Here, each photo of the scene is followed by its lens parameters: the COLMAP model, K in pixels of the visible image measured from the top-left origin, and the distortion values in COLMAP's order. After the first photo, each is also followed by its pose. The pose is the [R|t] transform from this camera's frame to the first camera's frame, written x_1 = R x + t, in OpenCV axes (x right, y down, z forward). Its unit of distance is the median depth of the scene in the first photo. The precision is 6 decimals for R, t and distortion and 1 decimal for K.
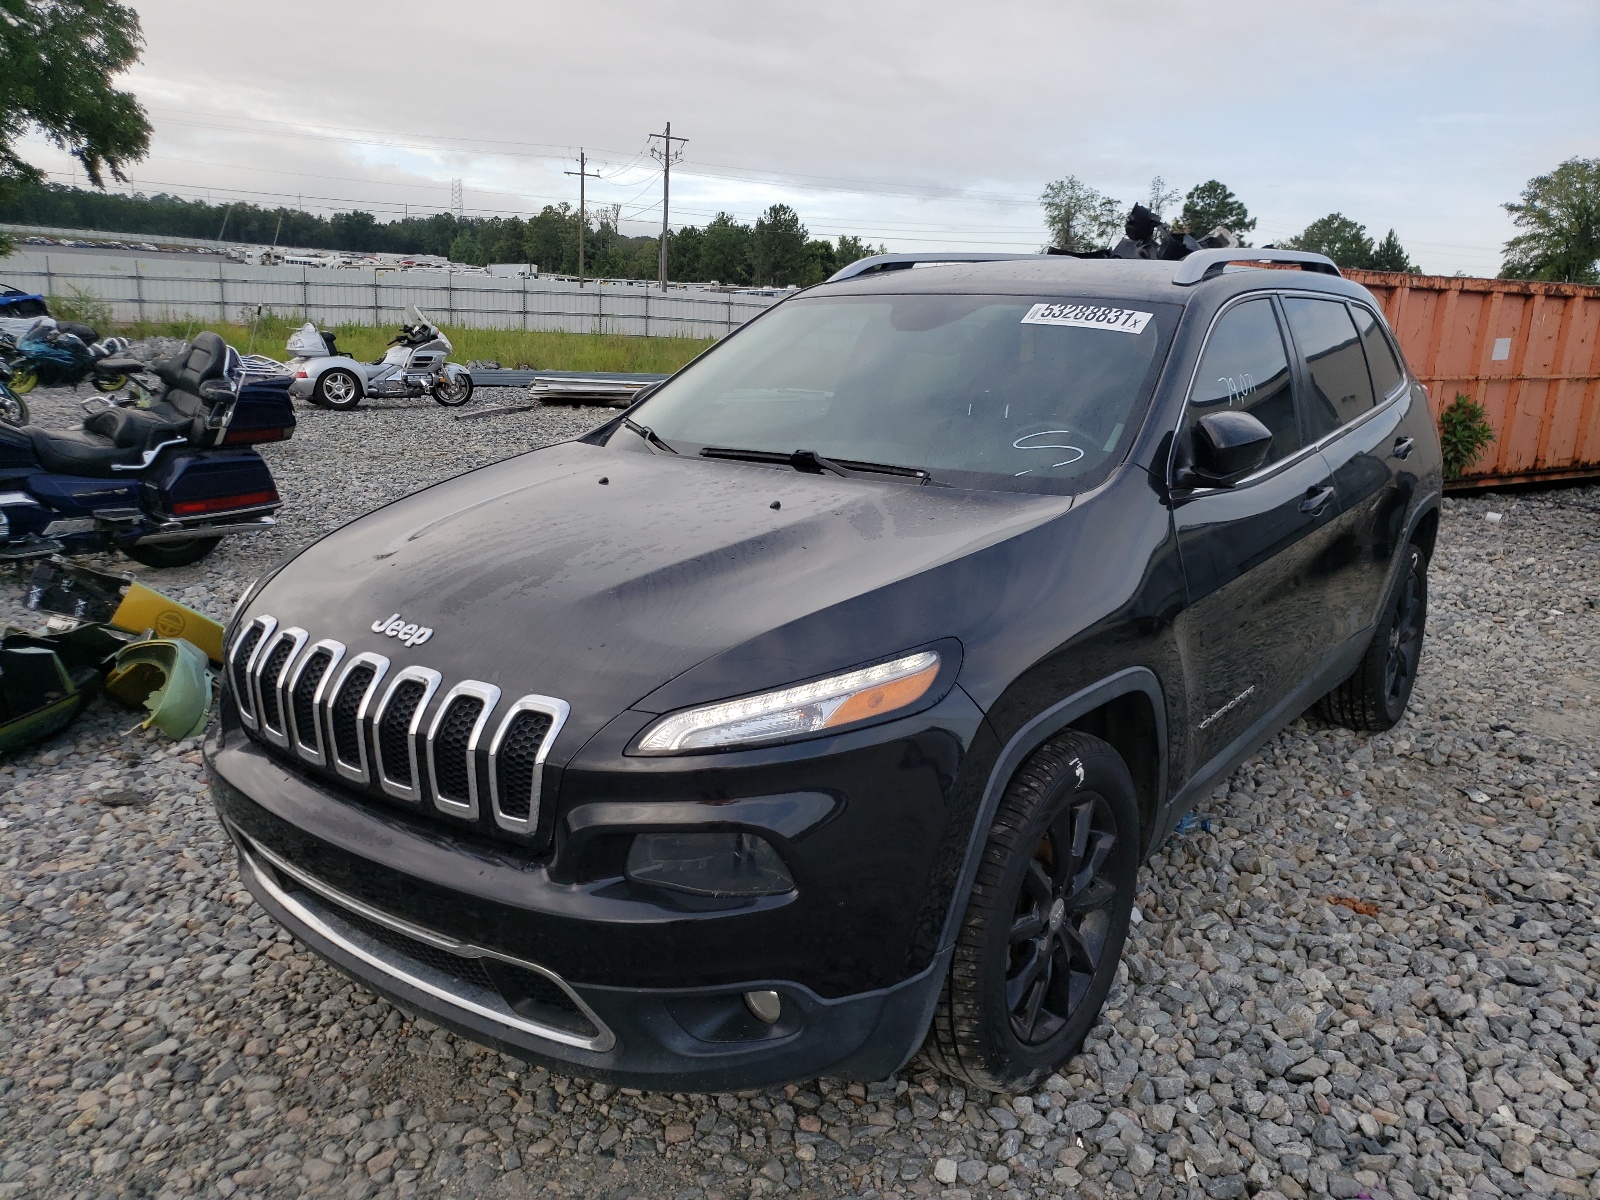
lens RADIAL K [[1199.8, 0, 800.0], [0, 1199.8, 600.0], [0, 0, 1]] dist [-0.003805, 0.014362]
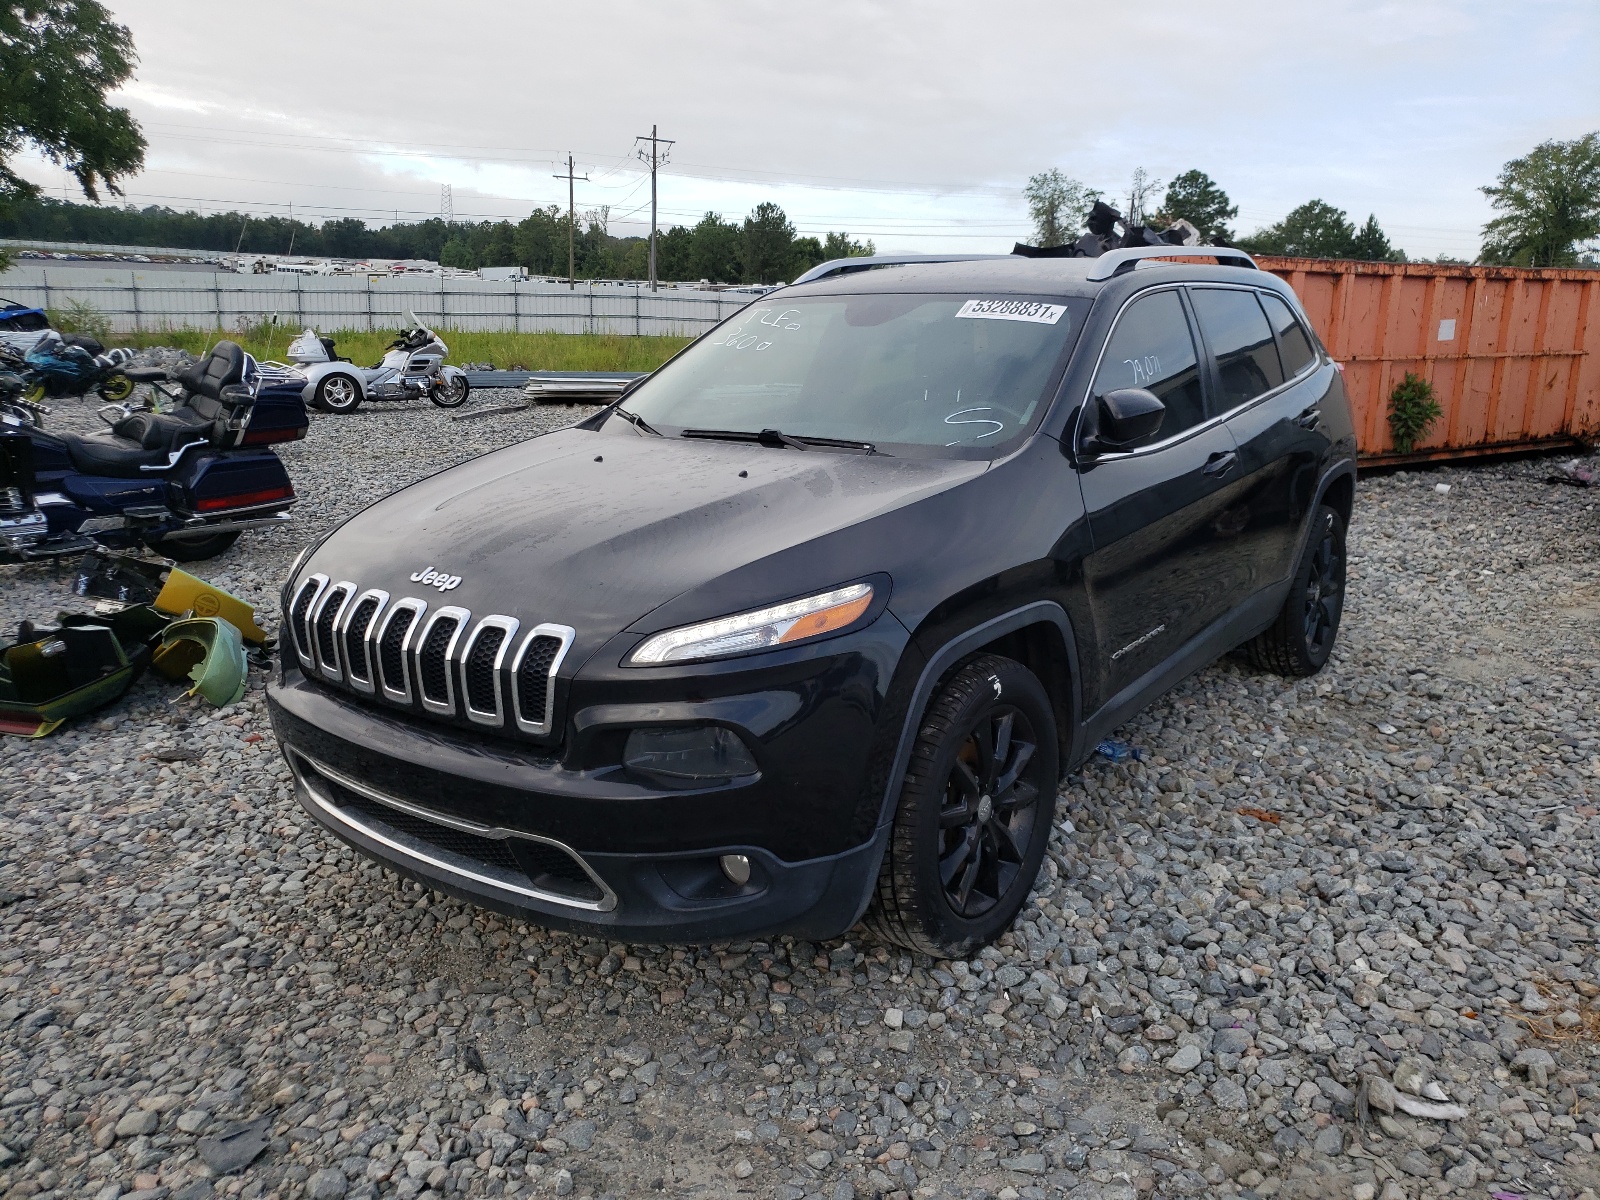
lens RADIAL K [[1197.4, 0, 803.5], [0, 1197.4, 570.4], [0, 0, 1]] dist [-0.002394, 0.001306]
pose [[0.999708, -0.023416, 0.005990, 0.023371], [0.023530, 0.999529, -0.019681, 0.032288], [-0.005526, 0.019816, 0.999788, -0.146619]]
